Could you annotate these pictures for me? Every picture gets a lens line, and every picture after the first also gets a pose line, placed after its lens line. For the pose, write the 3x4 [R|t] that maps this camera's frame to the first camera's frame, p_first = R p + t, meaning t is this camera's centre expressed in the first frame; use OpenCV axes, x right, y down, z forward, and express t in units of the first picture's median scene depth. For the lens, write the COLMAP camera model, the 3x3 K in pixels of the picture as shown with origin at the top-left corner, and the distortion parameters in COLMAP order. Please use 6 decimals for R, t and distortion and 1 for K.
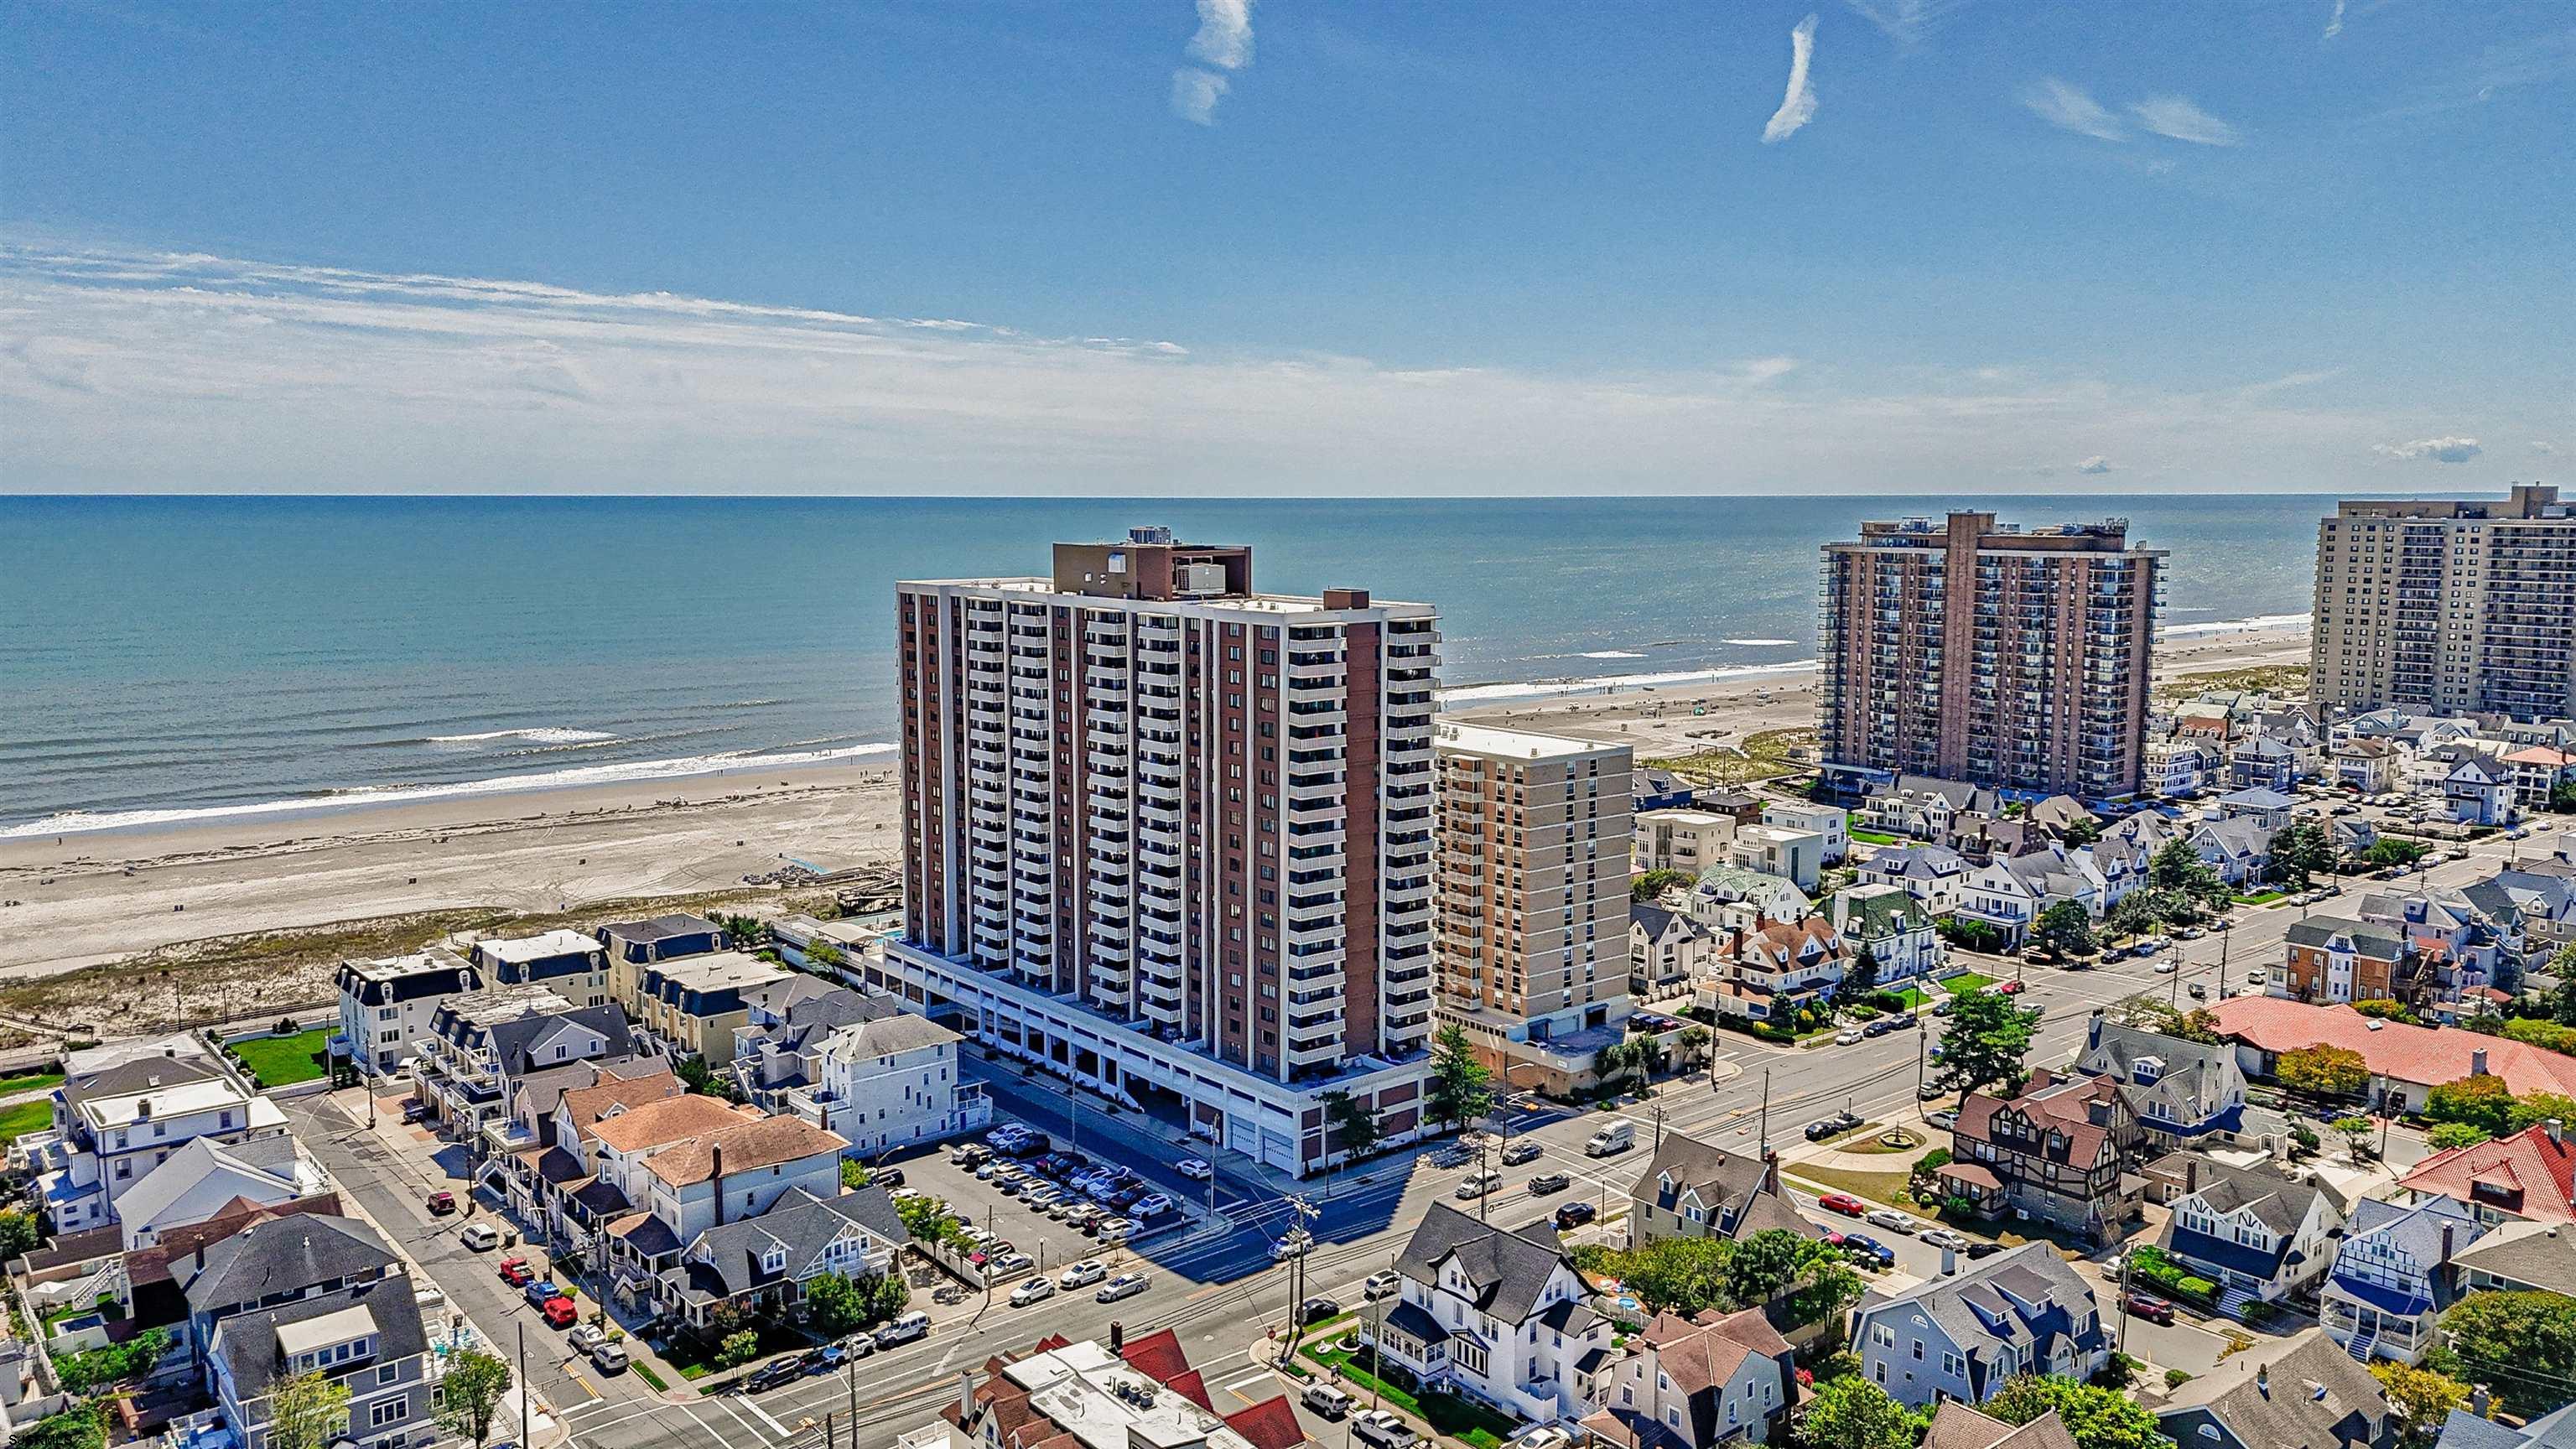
lens RADIAL K [[1903.9, 0, 1303.0], [0, 1903.9, 688.3], [0, 0, 1]] dist [0.014951, -0.000785]
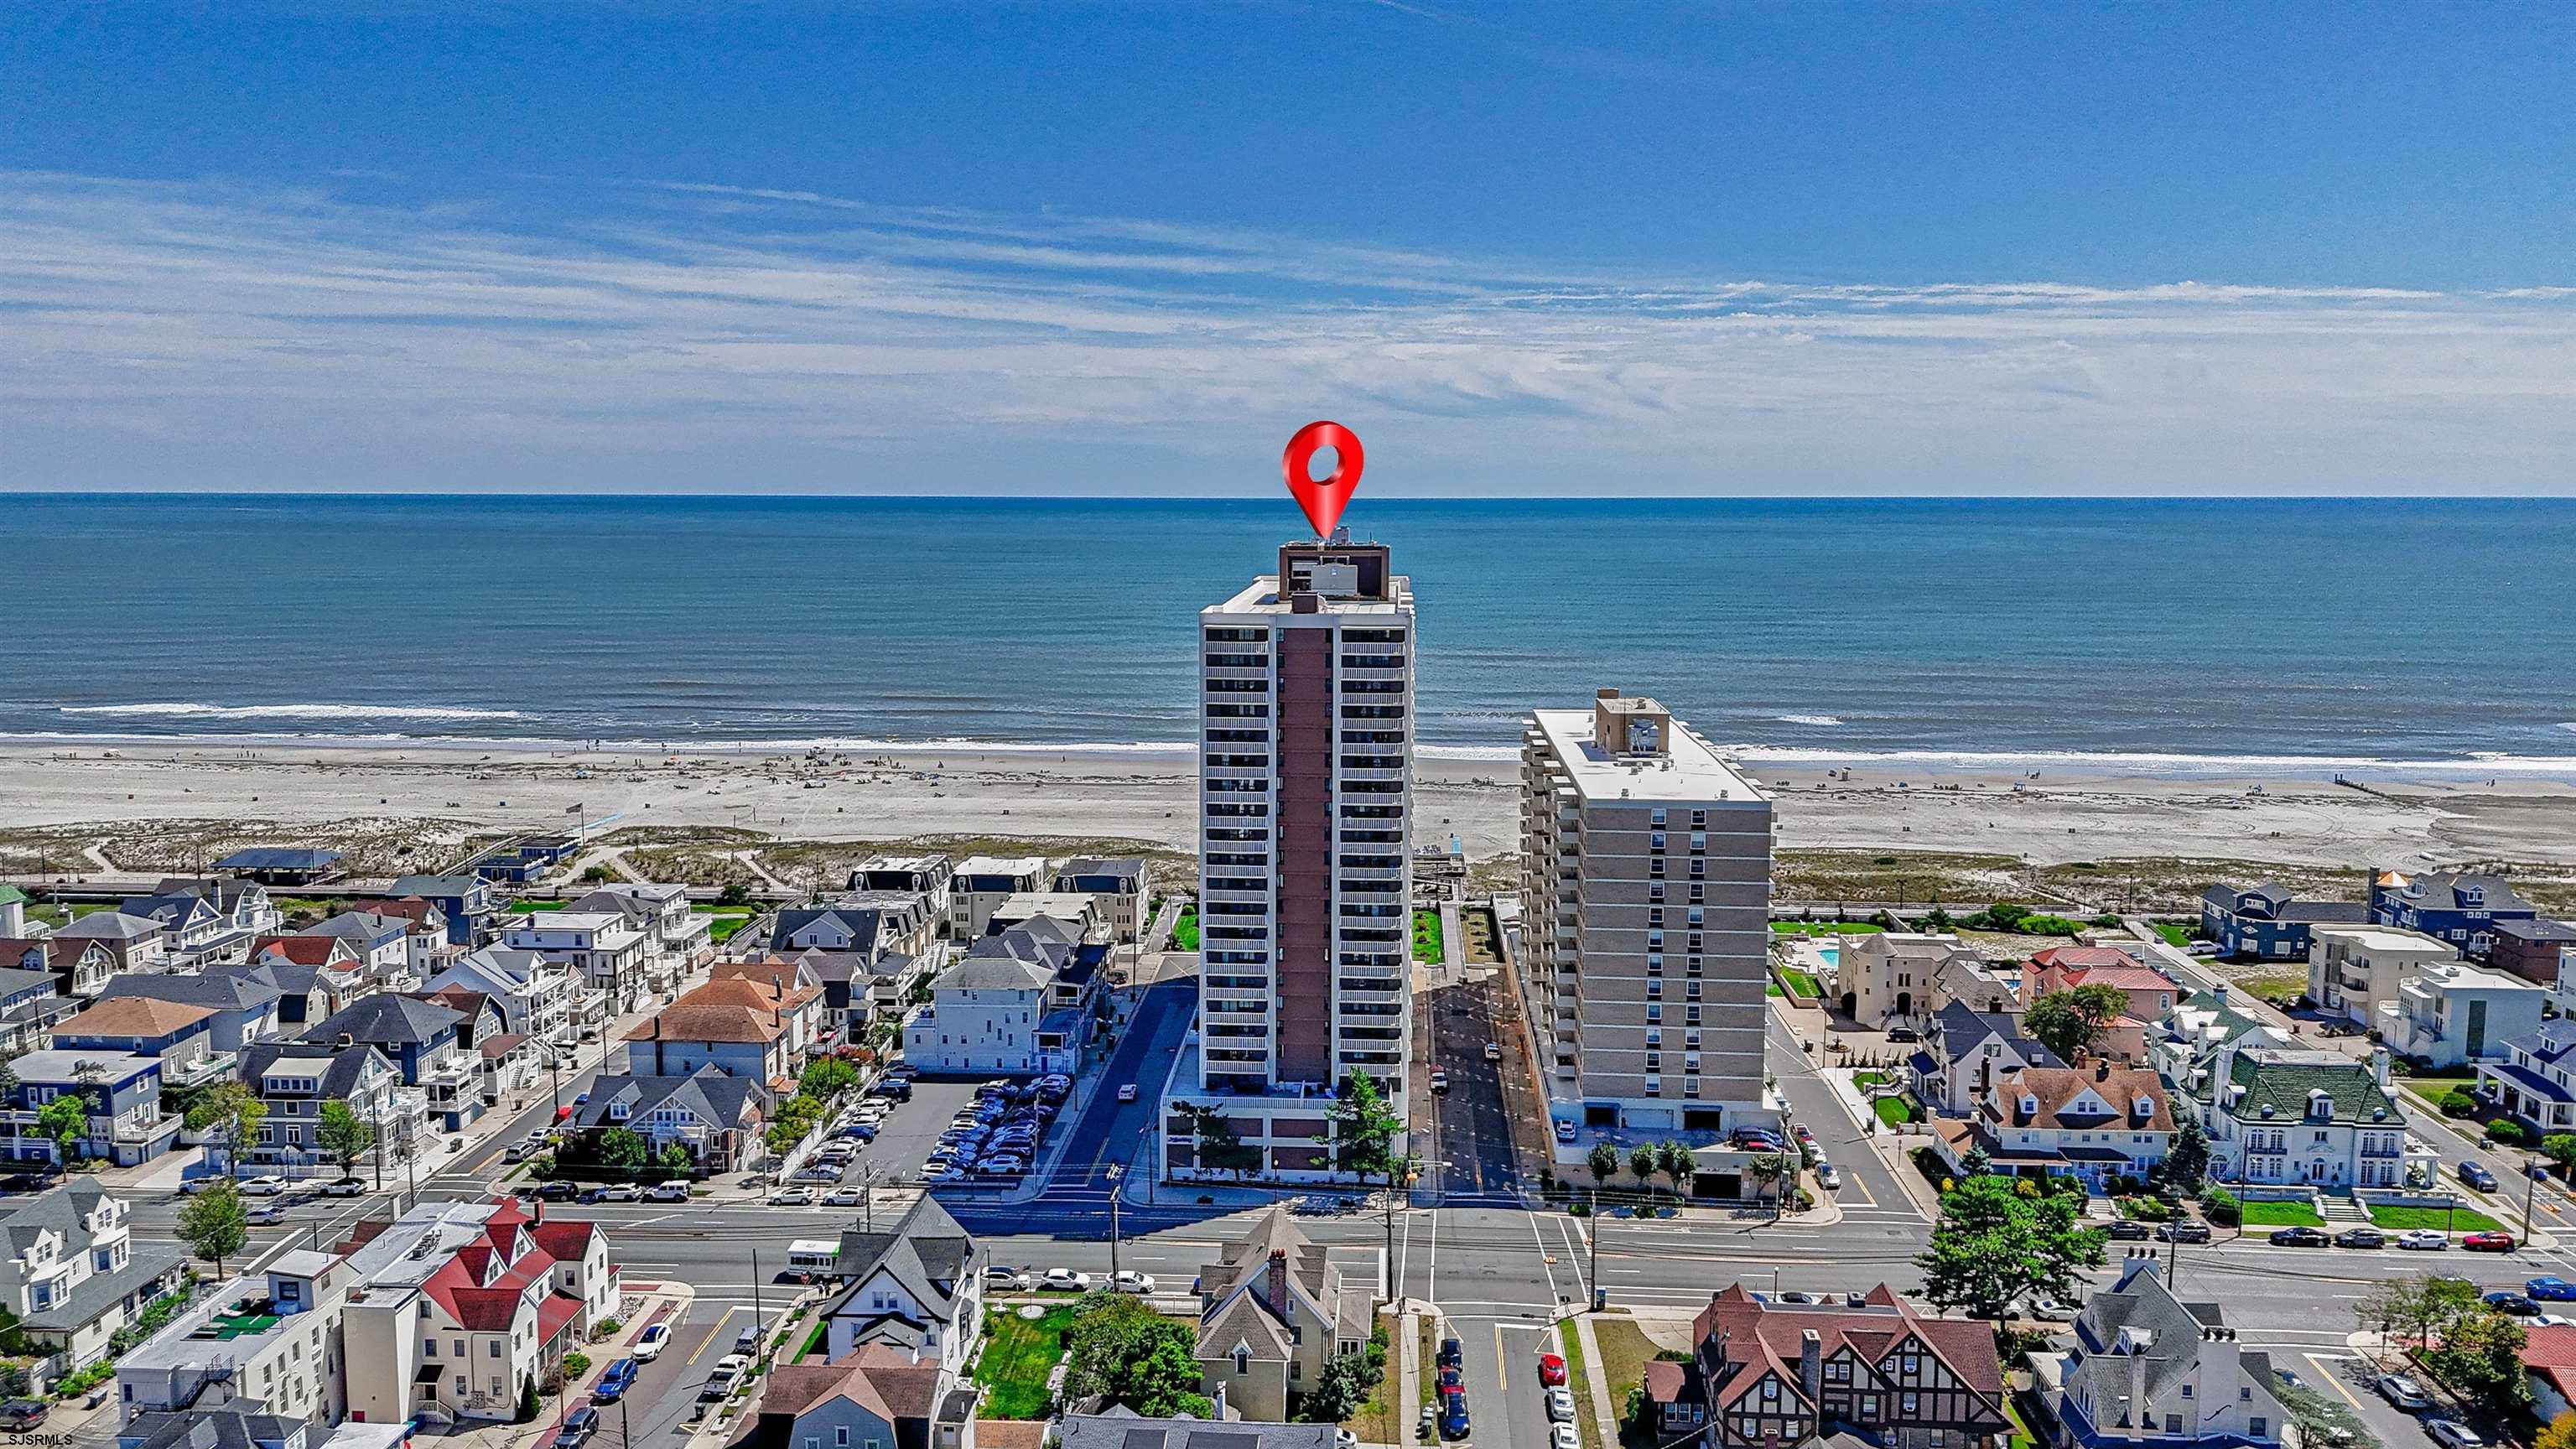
lens RADIAL K [[1909.9, 0, 1288.0], [0, 1909.9, 724.5], [0, 0, 1]] dist [0.037270, -0.005546]
pose [[0.721745, 0.082837, -0.687185, 0.332341], [-0.071495, 0.996424, 0.045024, -0.014061], [0.688457, 0.016635, 0.725086, 0.146923]]
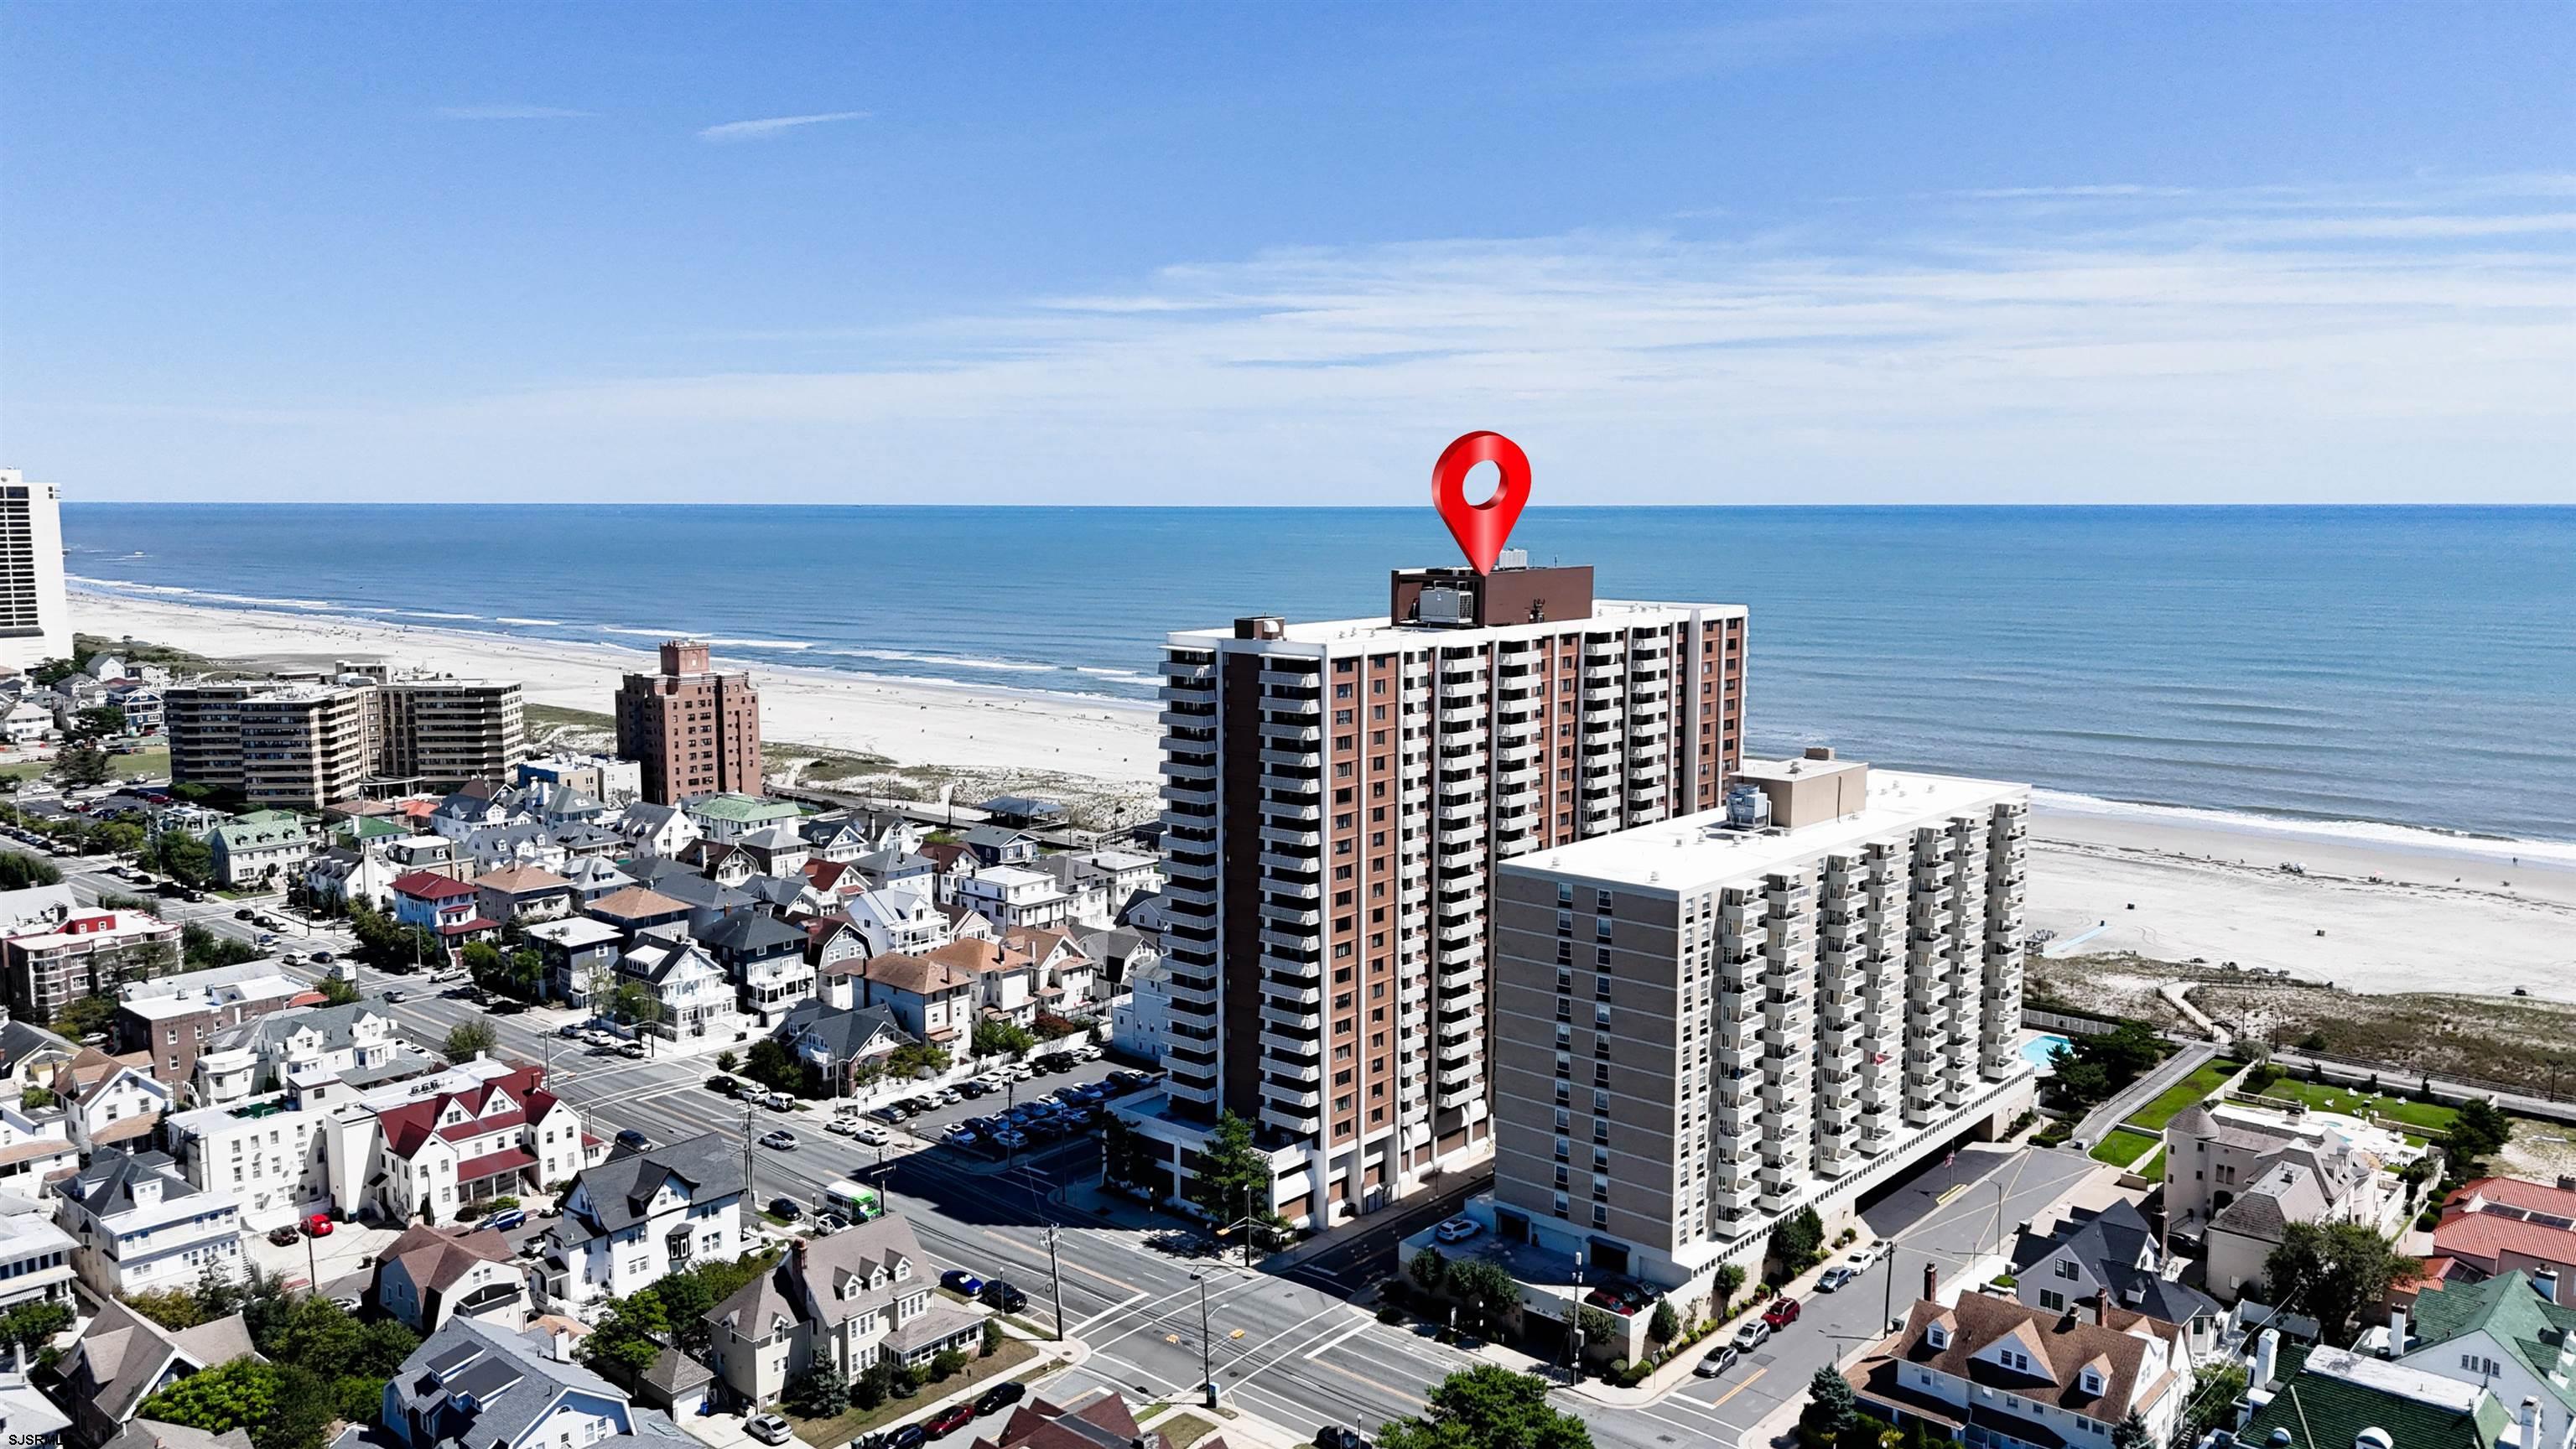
lens RADIAL K [[1897.5, 0, 1288.0], [0, 1897.5, 724.5], [0, 0, 1]] dist [0.031401, -0.002213]
pose [[0.140935, 0.114089, -0.983423, 0.459587], [-0.101232, 0.989792, 0.100321, -0.046518], [0.984830, 0.085416, 0.151046, 0.428530]]
